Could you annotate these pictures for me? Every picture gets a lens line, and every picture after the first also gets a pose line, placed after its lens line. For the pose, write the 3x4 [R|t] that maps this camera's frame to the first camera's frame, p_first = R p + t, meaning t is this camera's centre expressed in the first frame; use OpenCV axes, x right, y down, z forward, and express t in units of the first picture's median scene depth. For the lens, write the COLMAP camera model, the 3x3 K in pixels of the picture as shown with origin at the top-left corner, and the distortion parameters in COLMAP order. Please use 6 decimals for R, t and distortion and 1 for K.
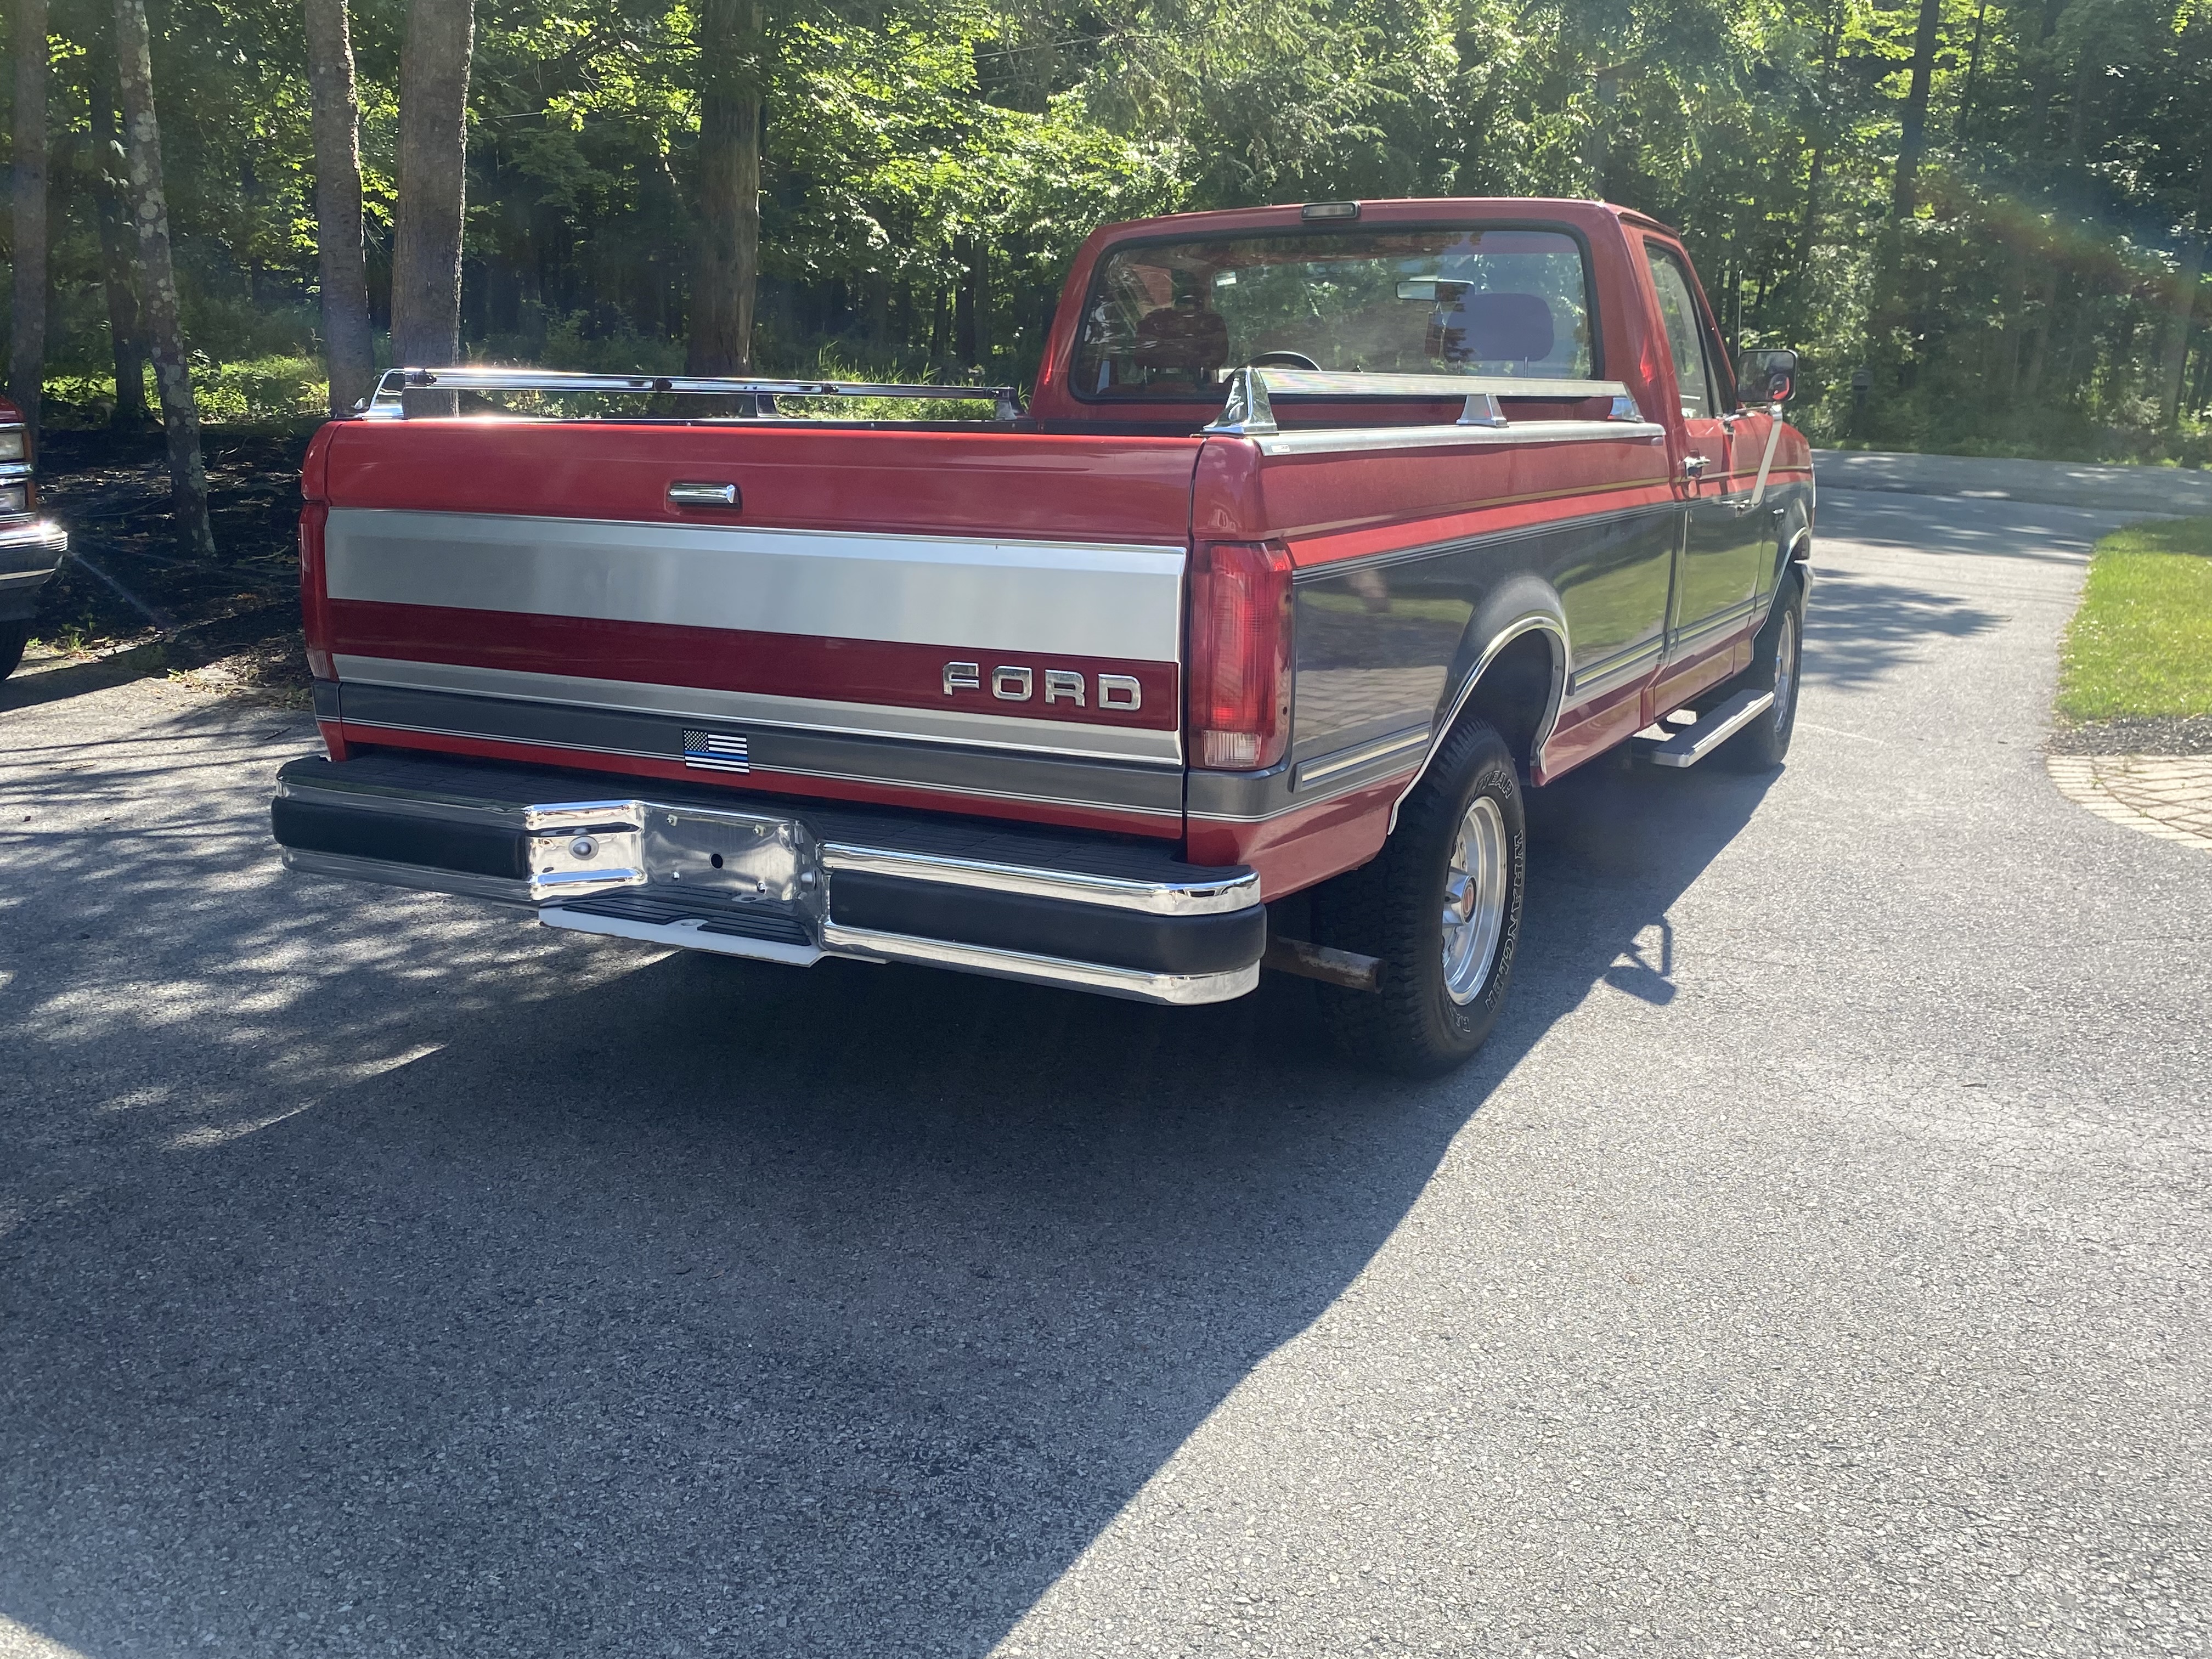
lens RADIAL K [[2021.4, 0, 1106.0], [0, 2021.4, 829.5], [0, 0, 1]] dist [0.002992, 0.001031]
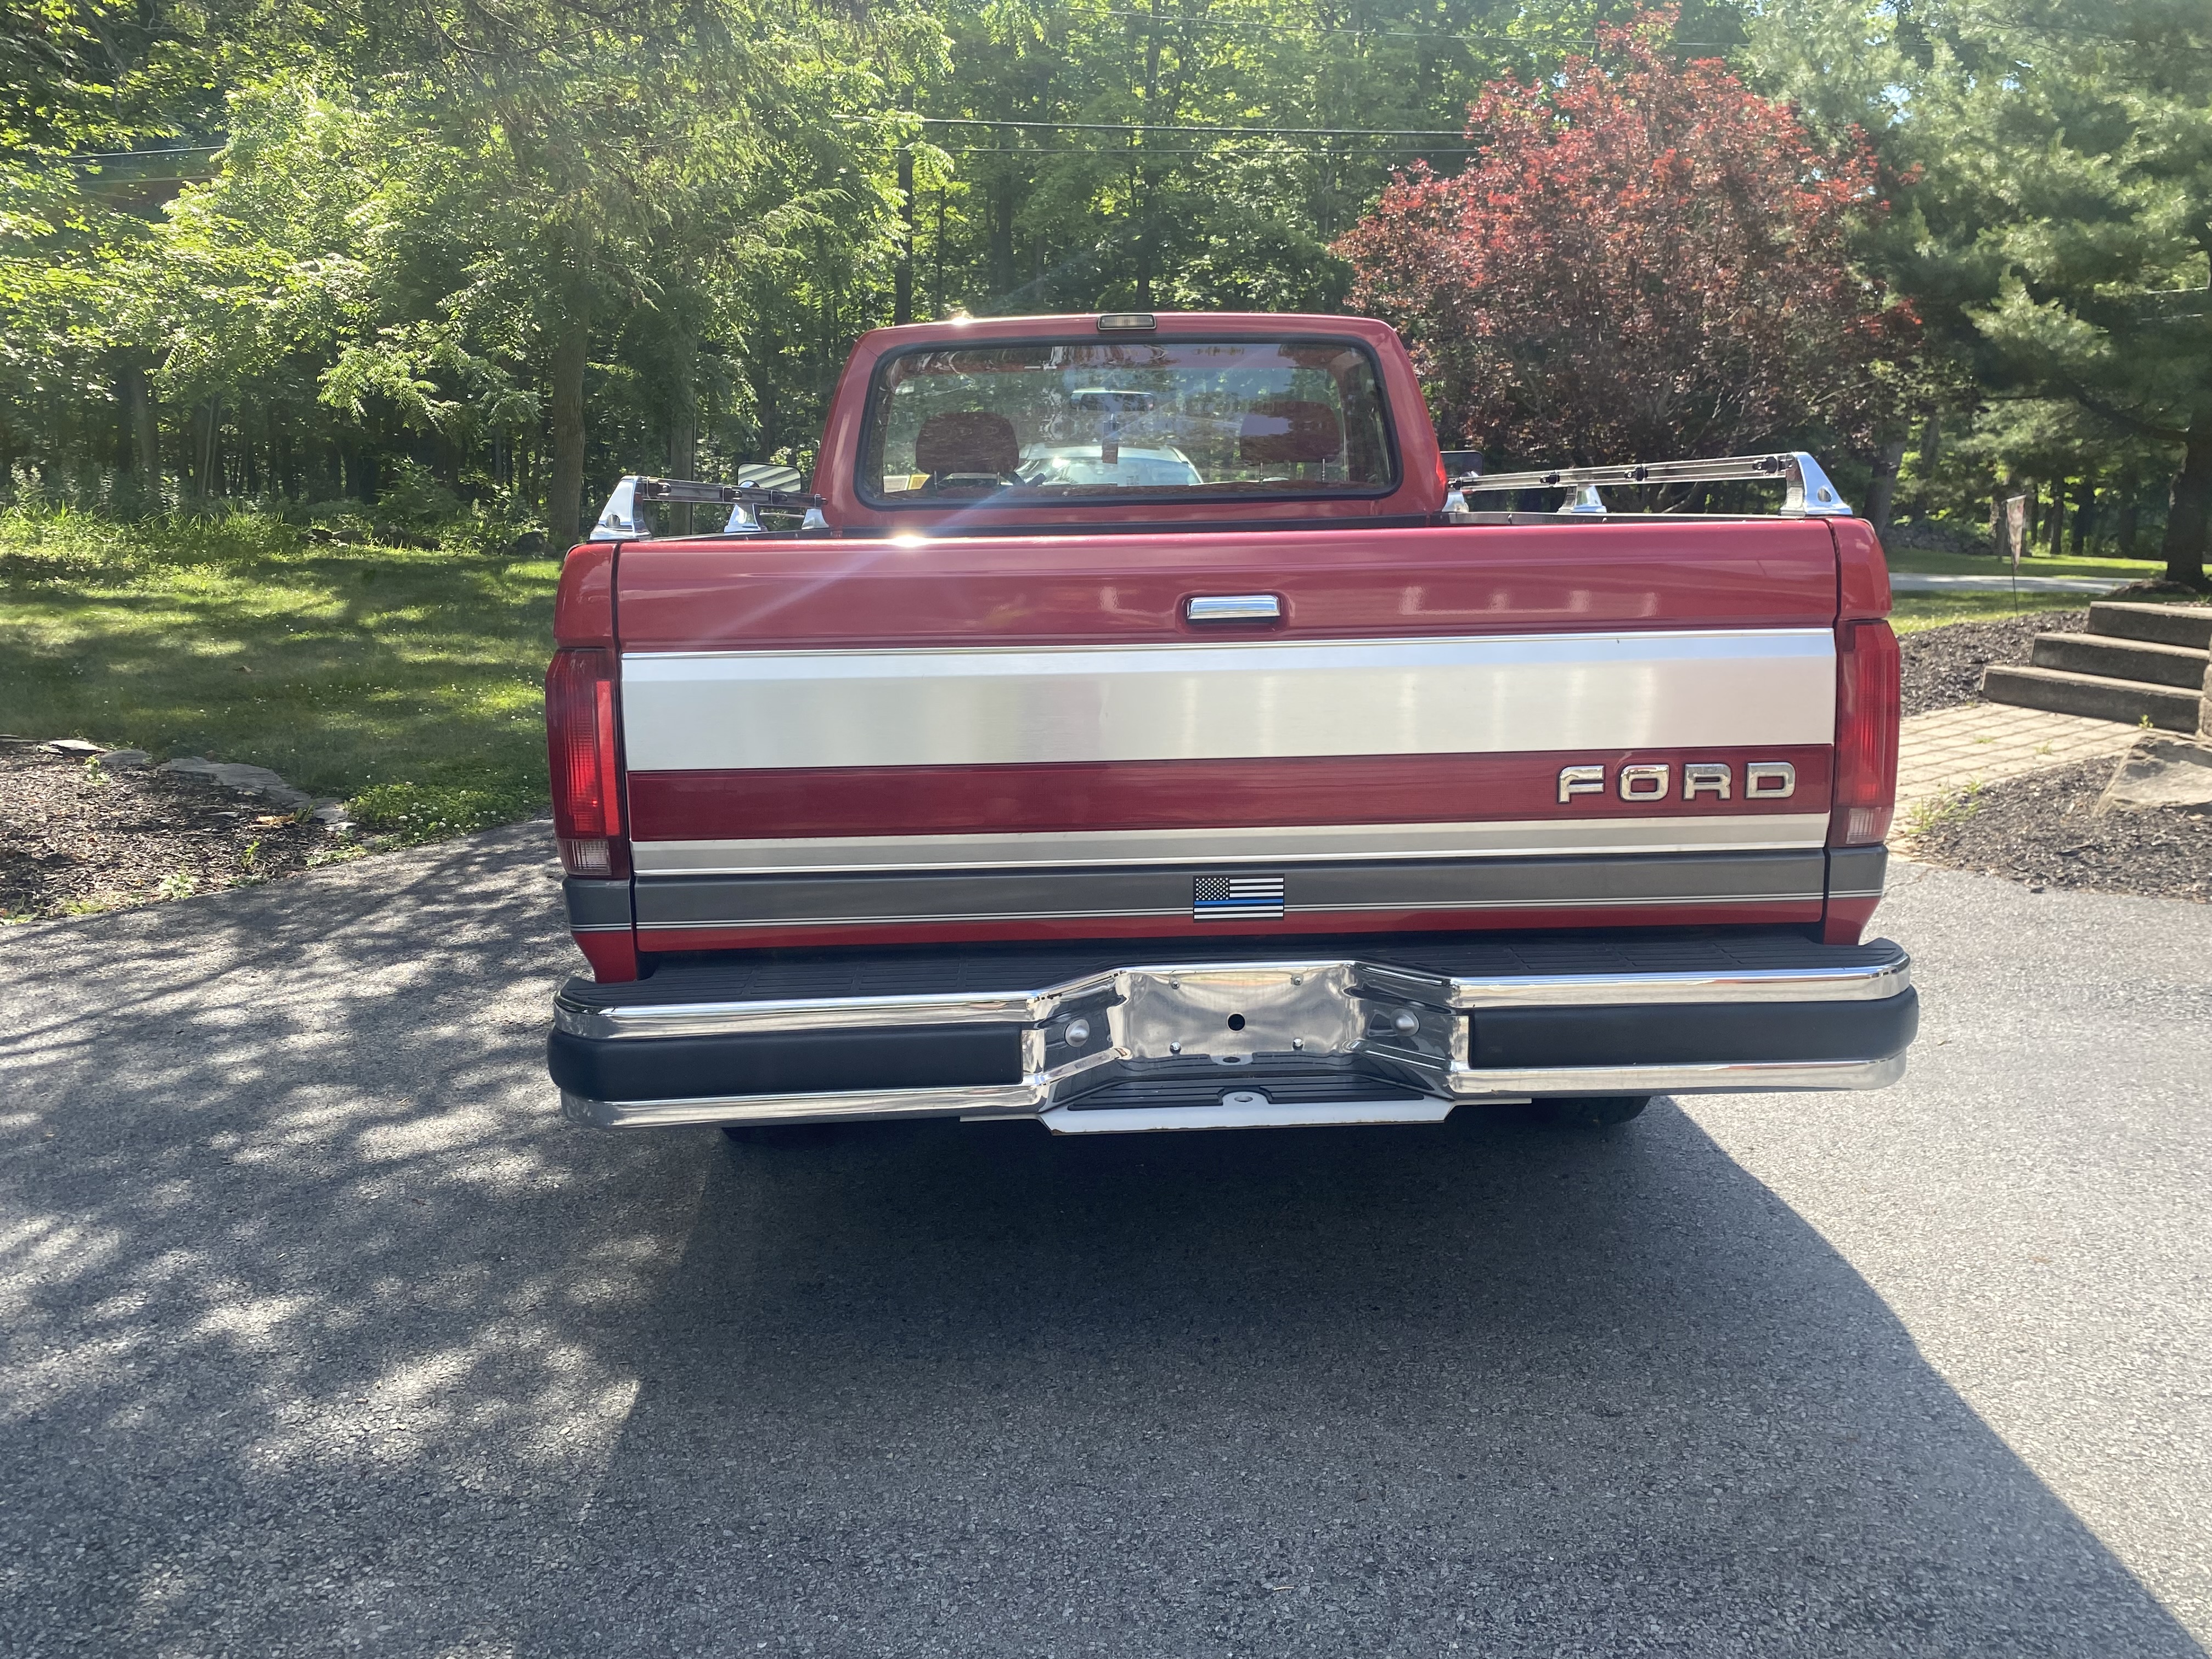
lens RADIAL K [[1835.1, 0, 1106.0], [0, 1835.1, 829.5], [0, 0, 1]] dist [0.001209, 0.000129]
pose [[0.871035, -0.108997, 0.478976, -0.677021], [0.126607, 0.991943, -0.004511, -0.078231], [-0.474625, 0.064571, 0.877816, 0.364318]]
